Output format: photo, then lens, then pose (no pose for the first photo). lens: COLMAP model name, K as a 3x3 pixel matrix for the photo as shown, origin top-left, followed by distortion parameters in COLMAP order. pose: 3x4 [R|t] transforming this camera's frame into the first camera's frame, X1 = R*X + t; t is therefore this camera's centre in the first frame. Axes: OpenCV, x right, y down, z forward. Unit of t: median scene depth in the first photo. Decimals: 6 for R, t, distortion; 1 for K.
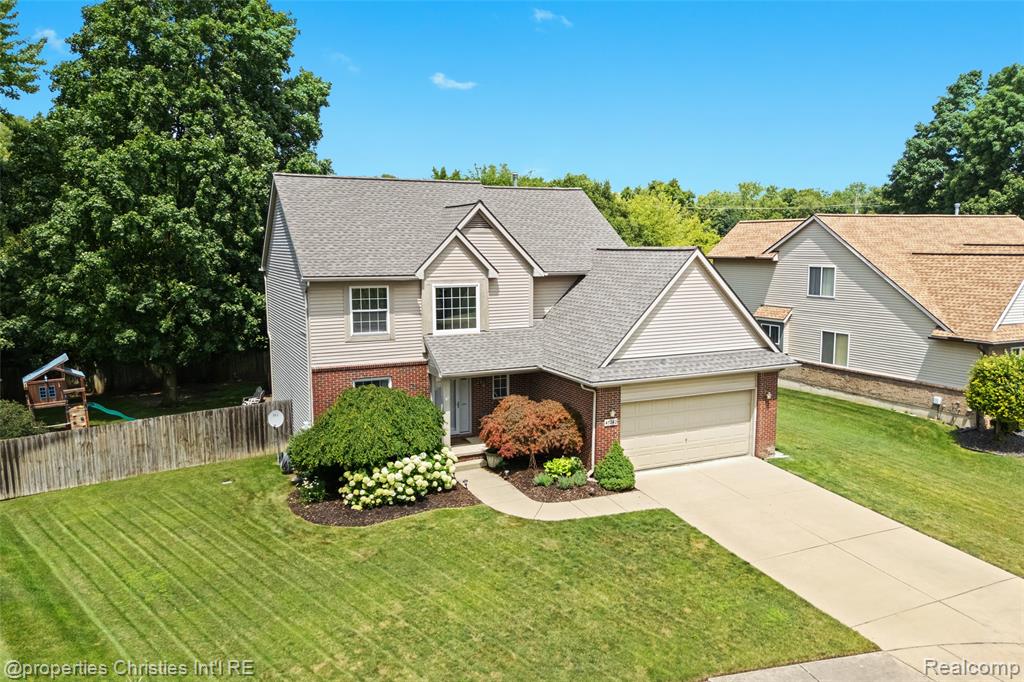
lens RADIAL K [[753.4, 0, 512.0], [0, 753.4, 341.0], [0, 0, 1]] dist [0.071080, -0.071711]
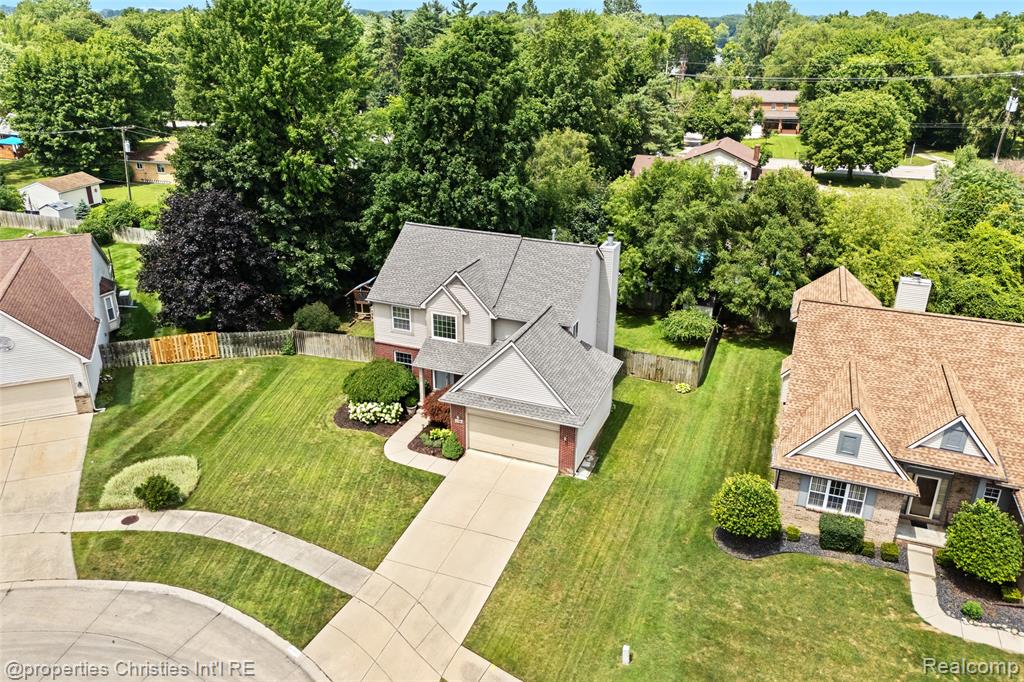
lens RADIAL K [[755.6, 0, 512.0], [0, 755.6, 341.0], [0, 0, 1]] dist [0.048900, -0.039065]
pose [[0.690779, 0.292641, -0.661200, 1.221230], [-0.104013, 0.945146, 0.309646, -0.579825], [0.715546, -0.145124, 0.683325, -0.089738]]
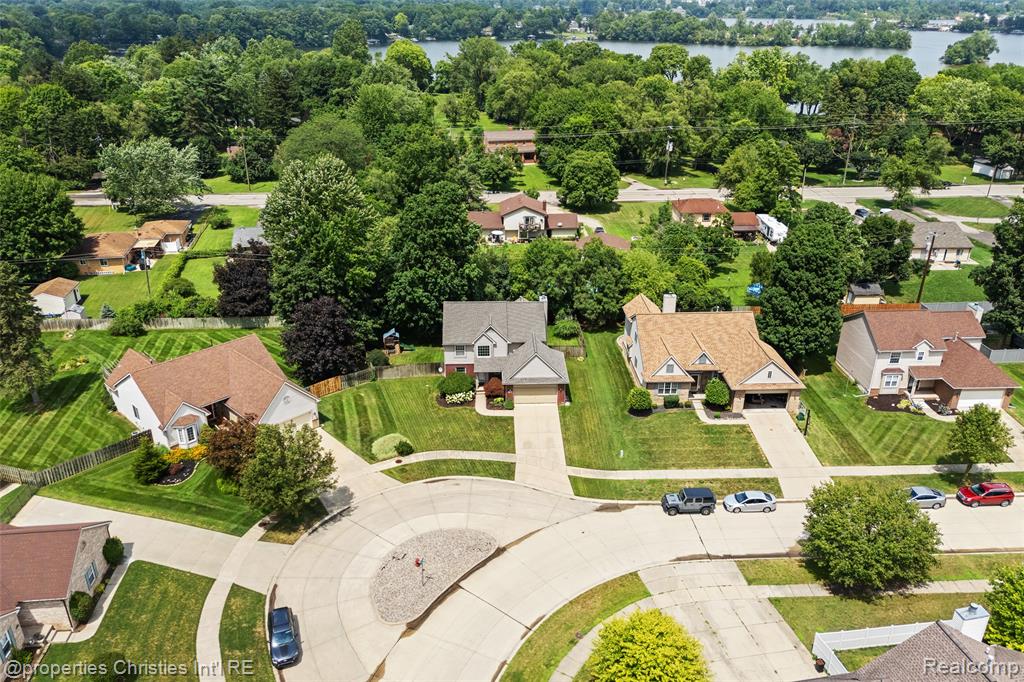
lens RADIAL K [[755.6, 0, 512.0], [0, 755.6, 341.0], [0, 0, 1]] dist [0.048900, -0.039065]
pose [[0.918212, 0.166895, -0.359211, 1.379683], [-0.051832, 0.949726, 0.308763, -1.246175], [0.392683, -0.264891, 0.880700, -2.190414]]
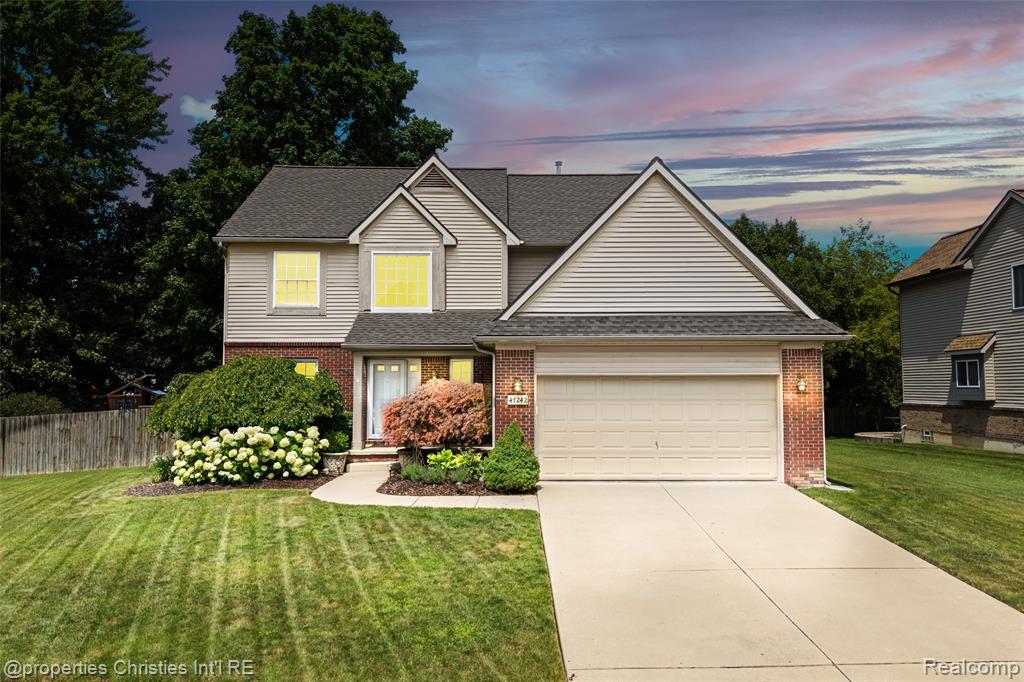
lens RADIAL K [[767.6, 0, 526.3], [0, 767.6, 341.9], [0, 0, 1]] dist [0.009707, -0.002886]
pose [[0.918083, -0.019535, -0.395907, 0.387856], [-0.051887, 0.984268, -0.168888, 0.159135], [0.392978, 0.175596, 0.902626, 0.314737]]
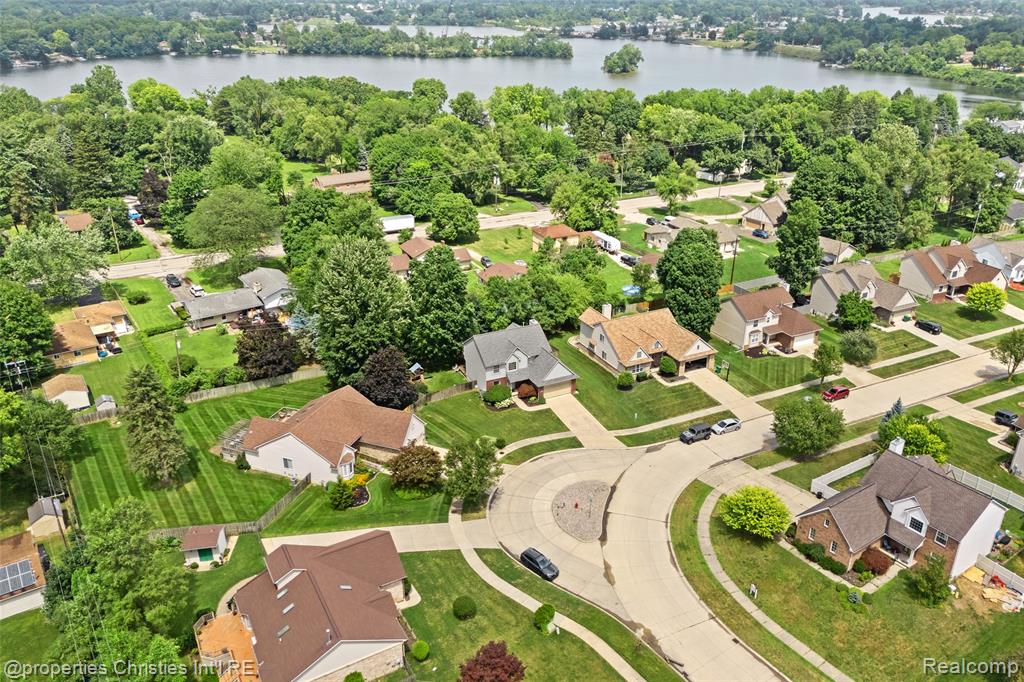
lens RADIAL K [[753.4, 0, 512.0], [0, 753.4, 341.0], [0, 0, 1]] dist [0.071080, -0.071711]
pose [[0.999995, -0.001559, 0.002580, -0.091371], [0.000722, 0.954782, 0.297306, -1.714094], [-0.002927, -0.297303, 0.954779, -3.774519]]
